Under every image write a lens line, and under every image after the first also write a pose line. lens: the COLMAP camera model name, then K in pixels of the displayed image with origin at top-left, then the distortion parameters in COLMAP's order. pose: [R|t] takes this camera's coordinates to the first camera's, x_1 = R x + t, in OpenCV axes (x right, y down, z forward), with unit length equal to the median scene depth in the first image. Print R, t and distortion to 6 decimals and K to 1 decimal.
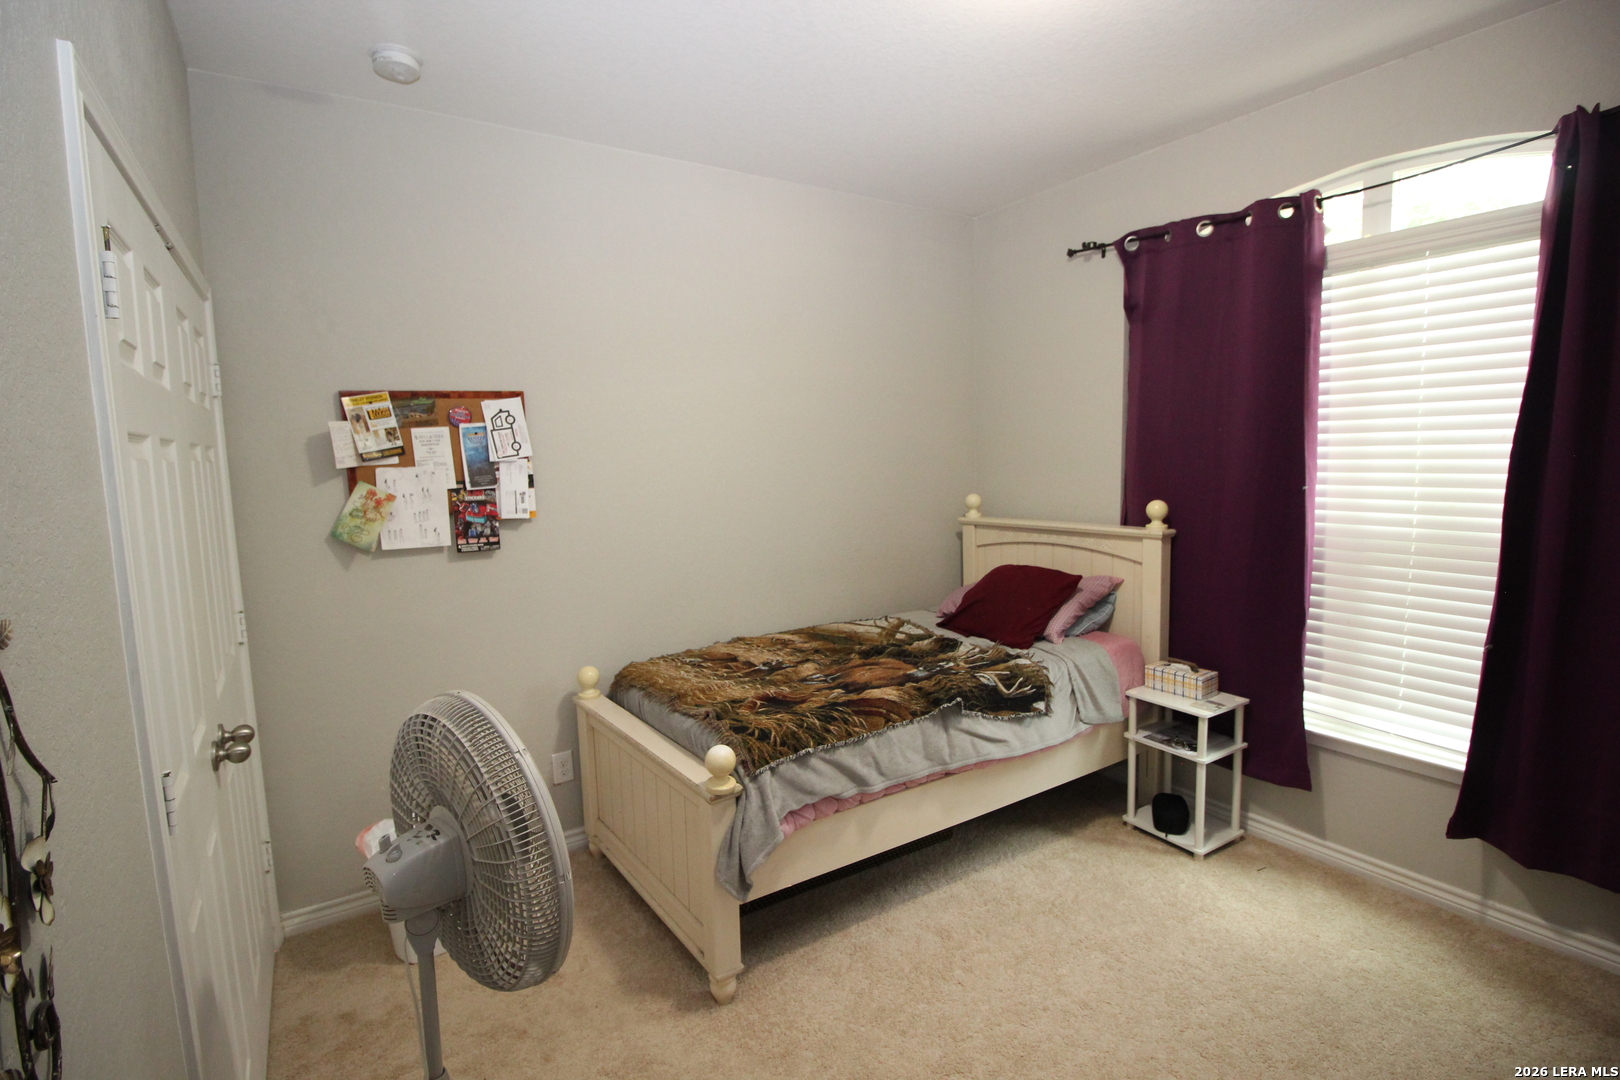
lens RADIAL K [[749.8, 0, 800.0], [0, 749.8, 536.5], [0, 0, 1]] dist [-0.007722, -0.005382]
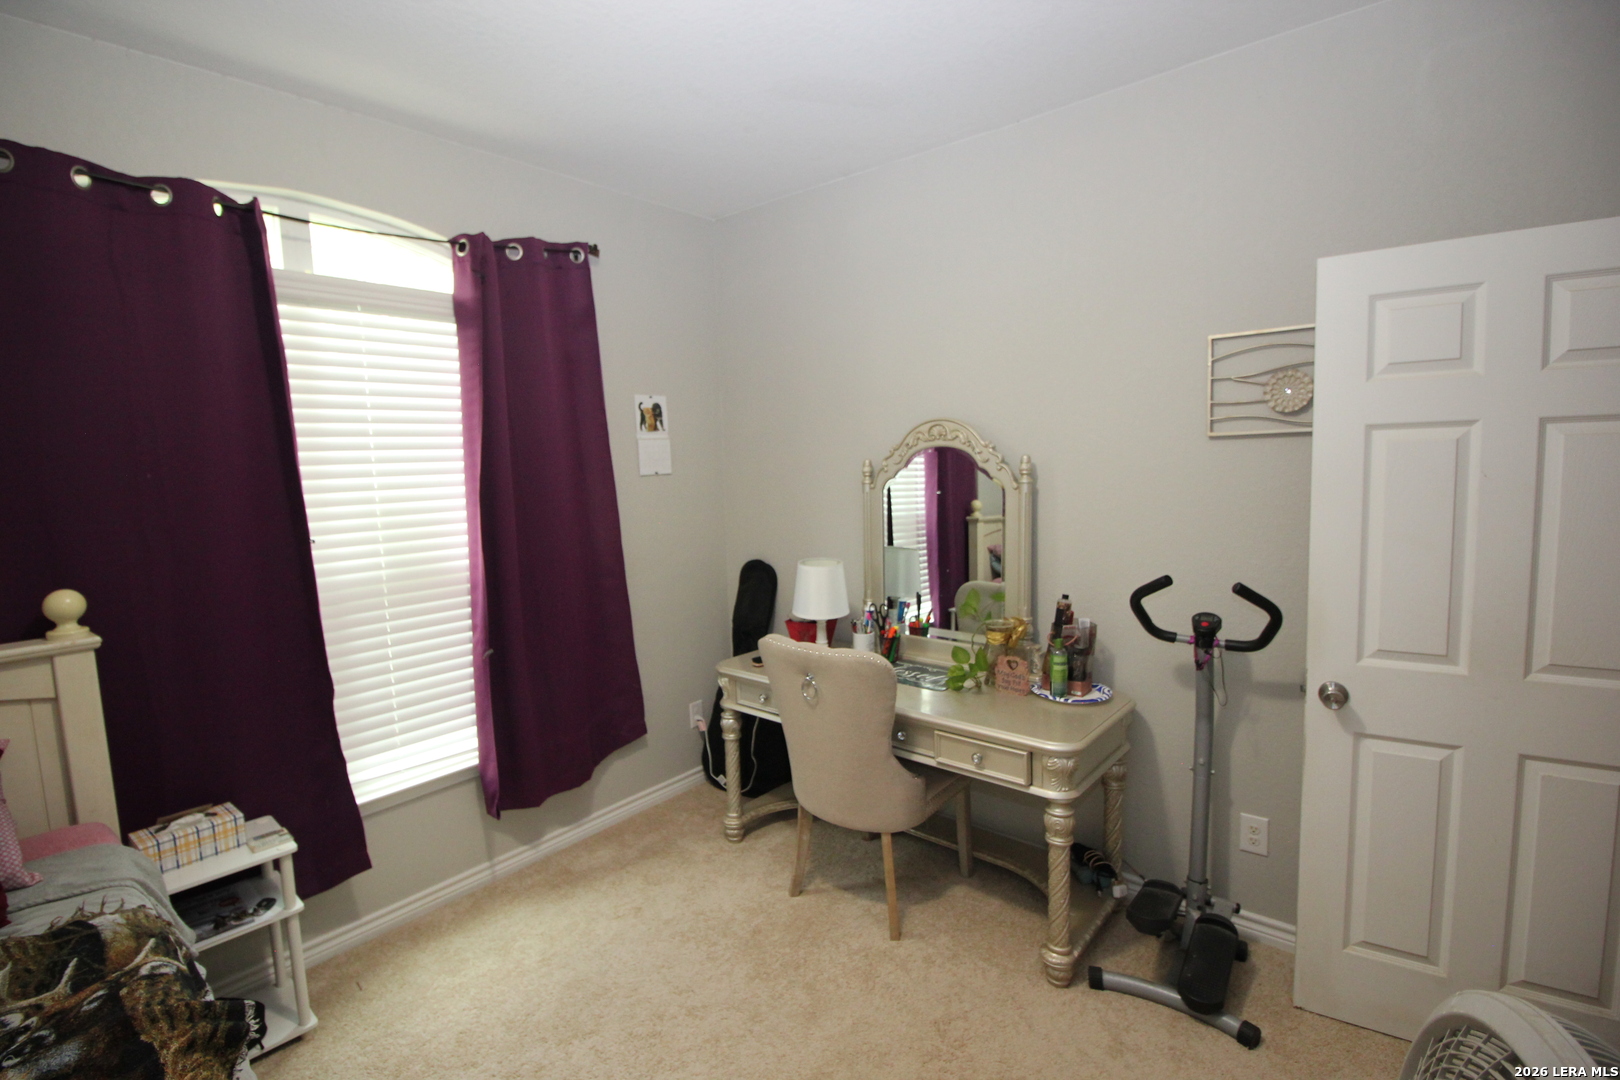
lens RADIAL K [[749.8, 0, 796.6], [0, 749.8, 536.4], [0, 0, 1]] dist [-0.007722, -0.005382]
pose [[-0.291094, -0.057539, 0.954962, -0.318752], [0.150941, 0.982926, 0.105234, -0.075551], [-0.944712, 0.174776, -0.277439, 0.691308]]
